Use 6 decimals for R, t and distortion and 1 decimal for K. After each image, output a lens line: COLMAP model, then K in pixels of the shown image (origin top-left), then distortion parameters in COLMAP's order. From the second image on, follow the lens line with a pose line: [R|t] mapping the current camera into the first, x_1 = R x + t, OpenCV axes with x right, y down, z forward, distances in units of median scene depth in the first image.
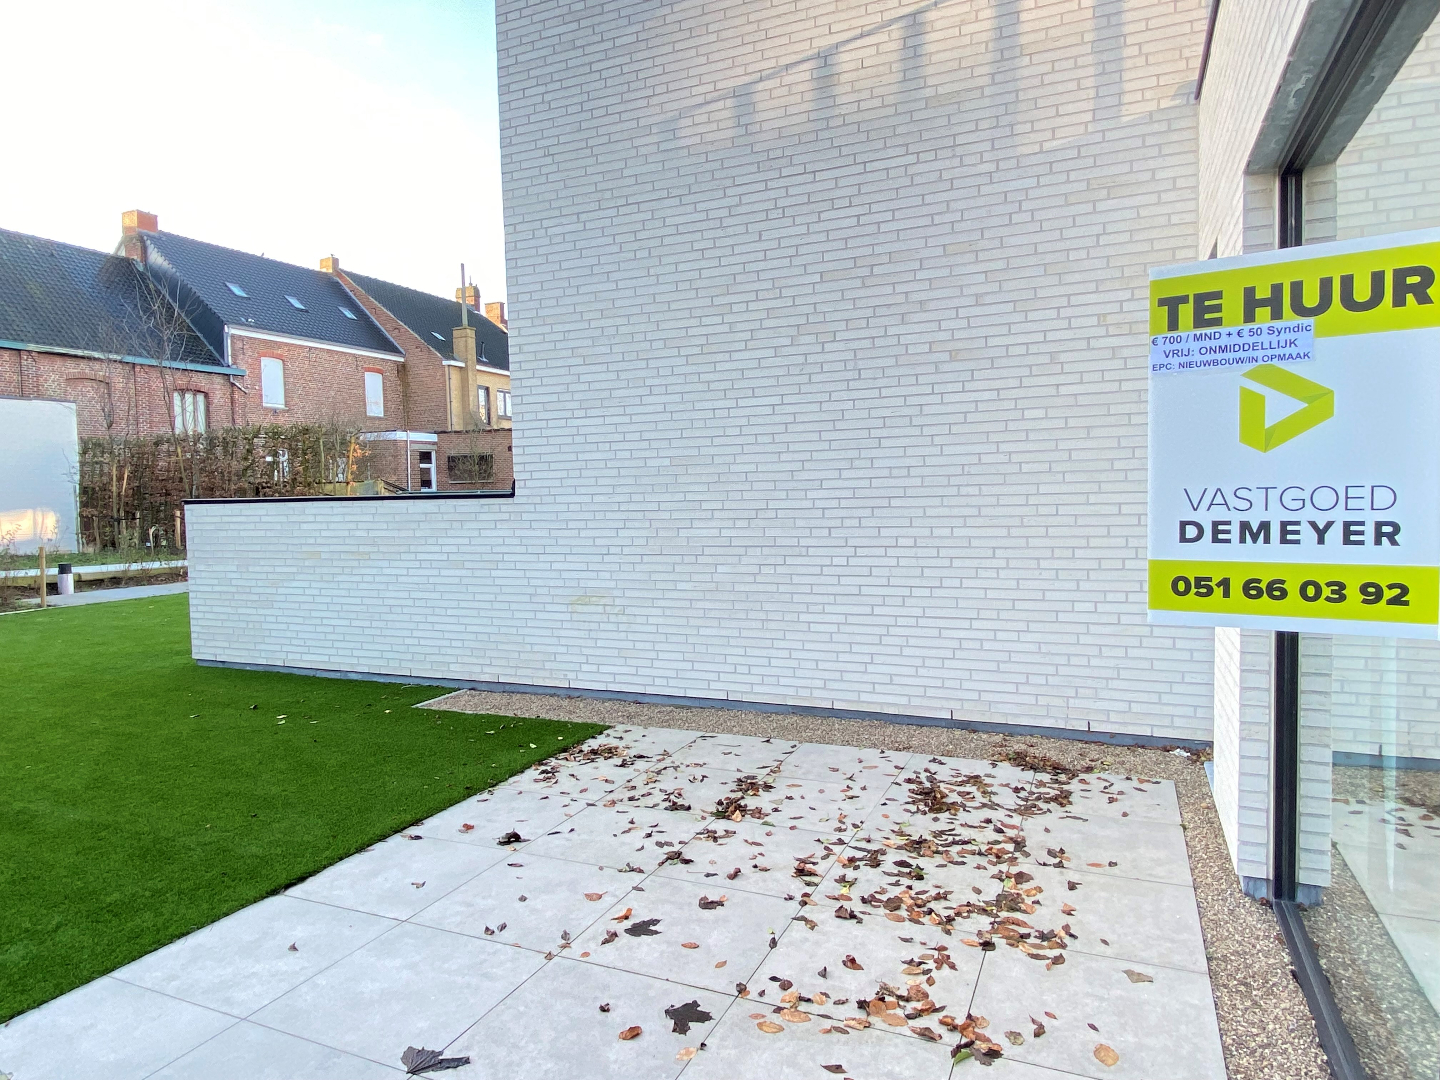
lens RADIAL K [[877.7, 0, 723.1], [0, 877.7, 546.6], [0, 0, 1]] dist [0.031925, -0.003453]
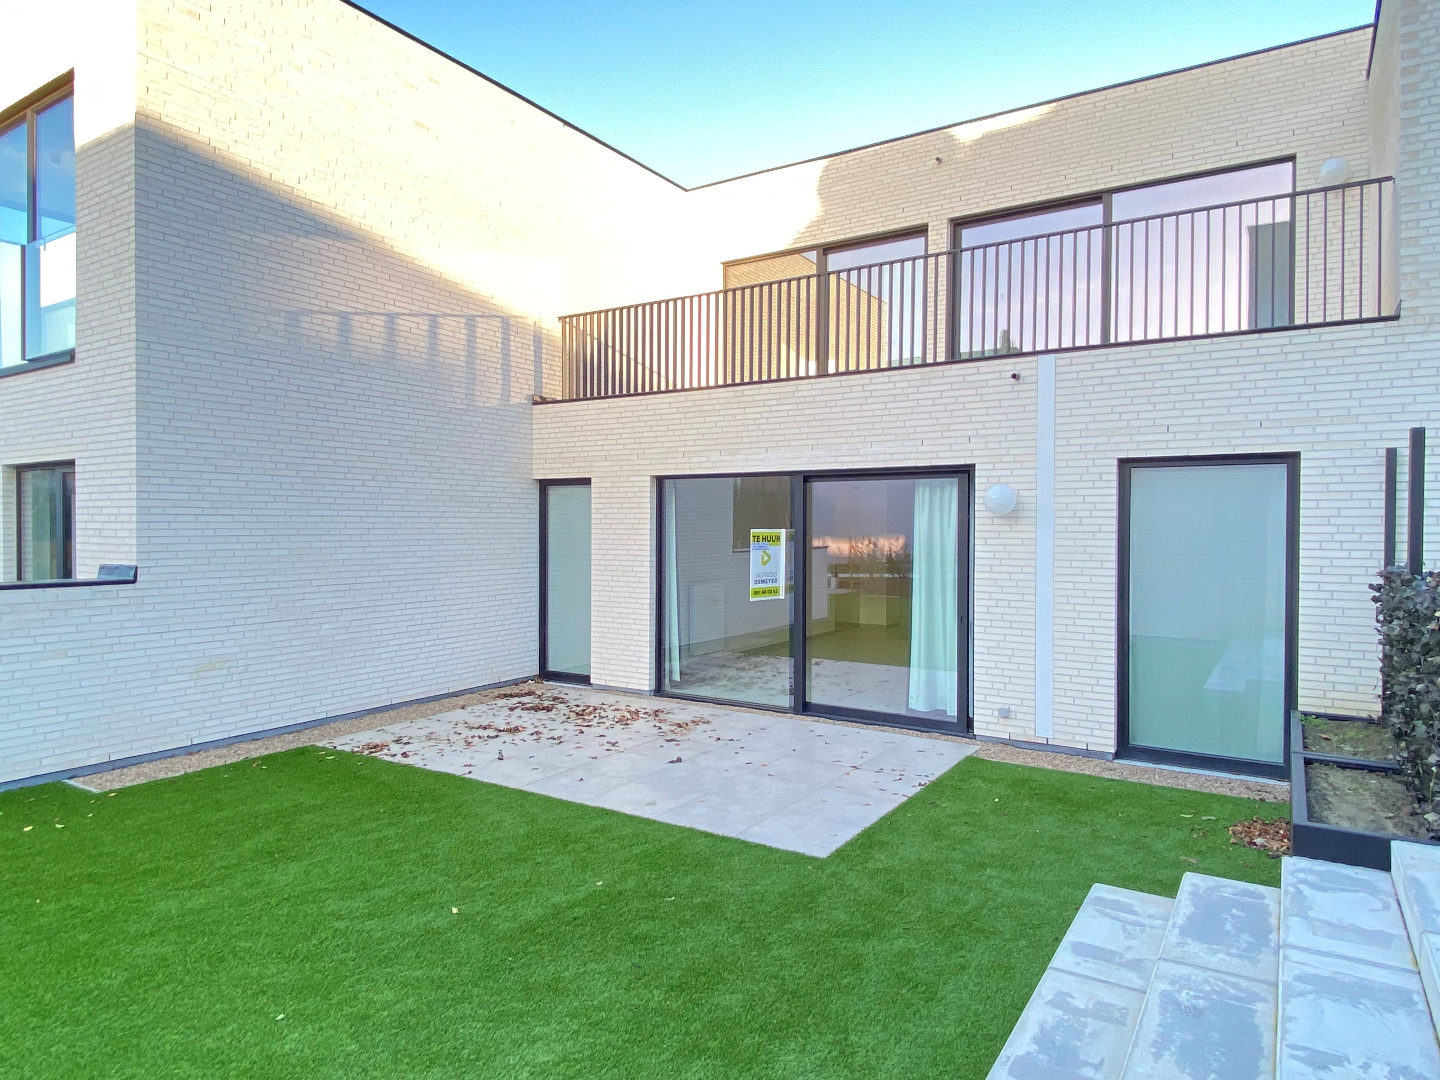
lens RADIAL K [[877.7, 0, 720.1], [0, 877.7, 533.9], [0, 0, 1]] dist [0.031925, -0.003453]
pose [[0.155773, 0.013982, 0.987694, -1.361308], [0.056075, 0.998162, -0.022974, -0.057390], [-0.986200, 0.058964, 0.154703, 0.128896]]
